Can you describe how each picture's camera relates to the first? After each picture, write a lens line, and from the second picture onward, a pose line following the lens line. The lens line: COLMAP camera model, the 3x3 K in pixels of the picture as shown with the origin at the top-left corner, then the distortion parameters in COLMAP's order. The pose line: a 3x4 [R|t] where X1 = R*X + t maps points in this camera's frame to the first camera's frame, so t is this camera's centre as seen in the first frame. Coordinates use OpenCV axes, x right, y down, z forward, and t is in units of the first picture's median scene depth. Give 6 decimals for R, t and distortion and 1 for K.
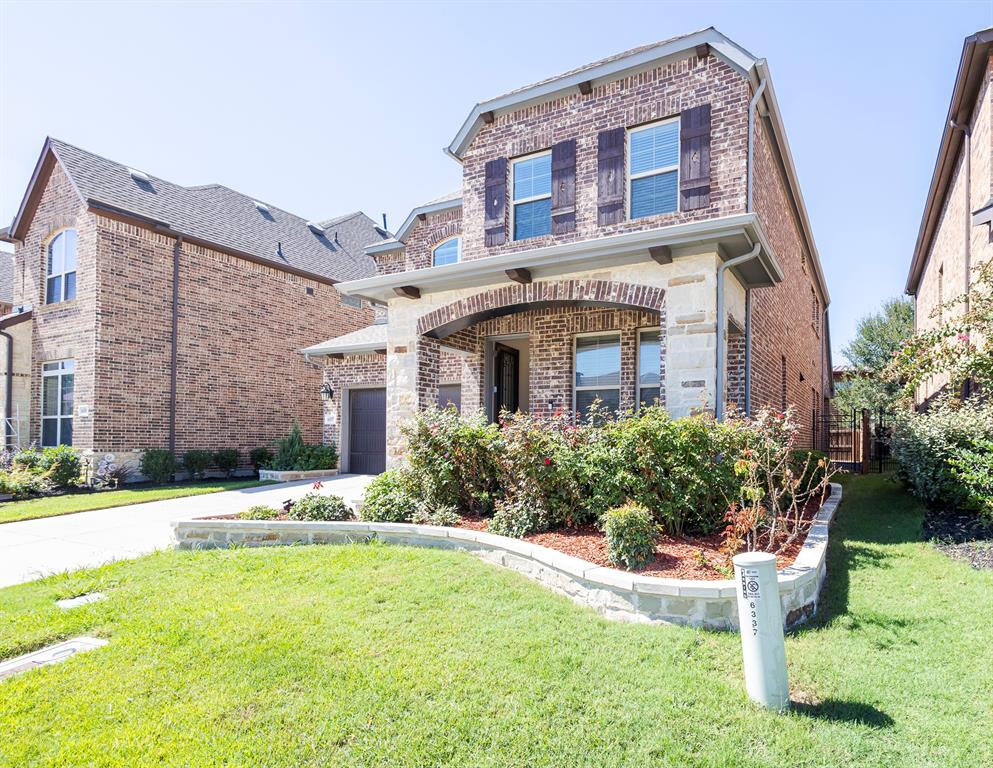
lens RADIAL K [[538.9, 0, 586.3], [0, 538.9, 434.2], [0, 0, 1]] dist [0.003396, 0.000608]
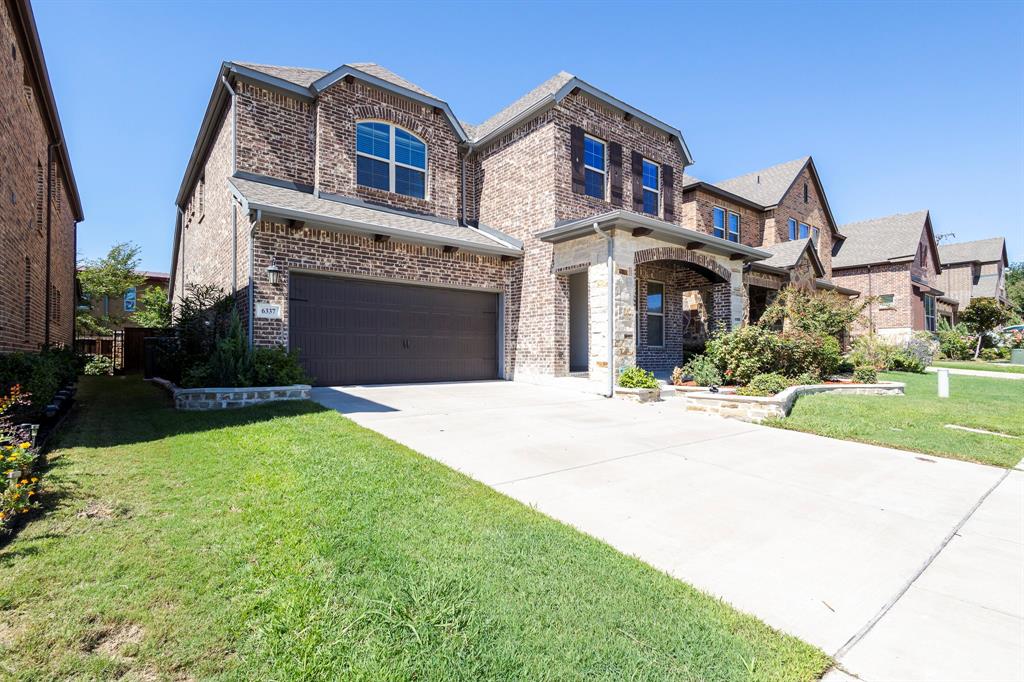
lens RADIAL K [[486.3, 0, 517.3], [0, 486.3, 347.3], [0, 0, 1]] dist [0.012800, 0.001997]
pose [[0.428553, 0.008720, 0.903474, -1.500431], [-0.012120, 0.999919, -0.003902, 0.029329], [-0.903435, -0.009278, 0.428624, 0.734278]]
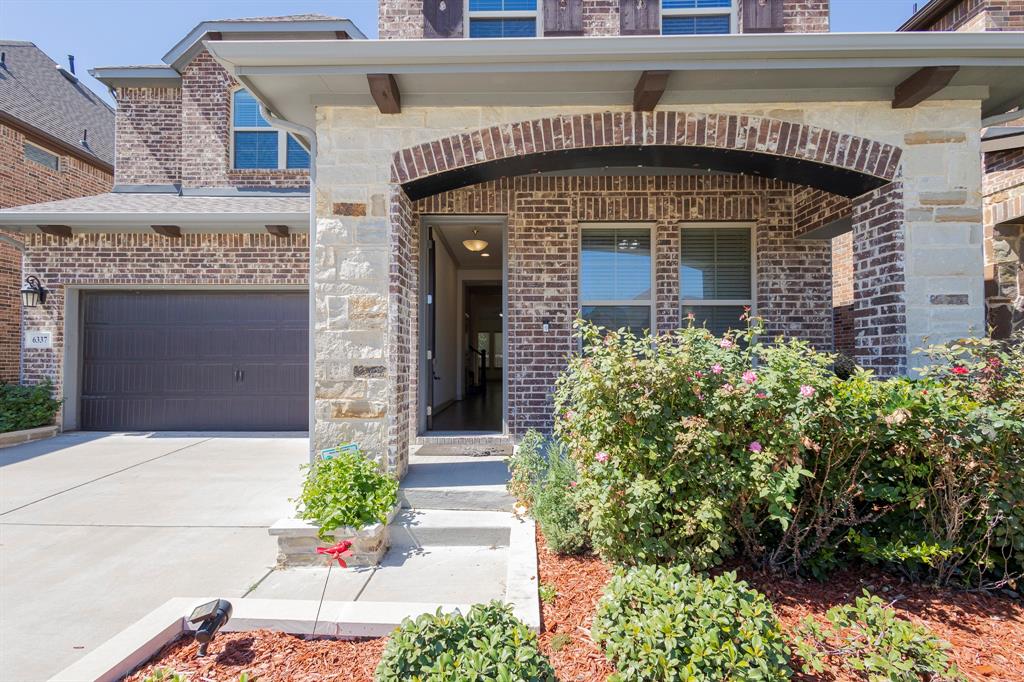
lens RADIAL K [[485.7, 0, 491.5], [0, 485.7, 350.5], [0, 0, 1]] dist [0.011373, -0.000696]
pose [[0.910799, 0.005117, 0.412818, -0.413480], [-0.001771, 0.999962, -0.008486, -0.020290], [-0.412846, 0.006998, 0.910774, 0.530918]]
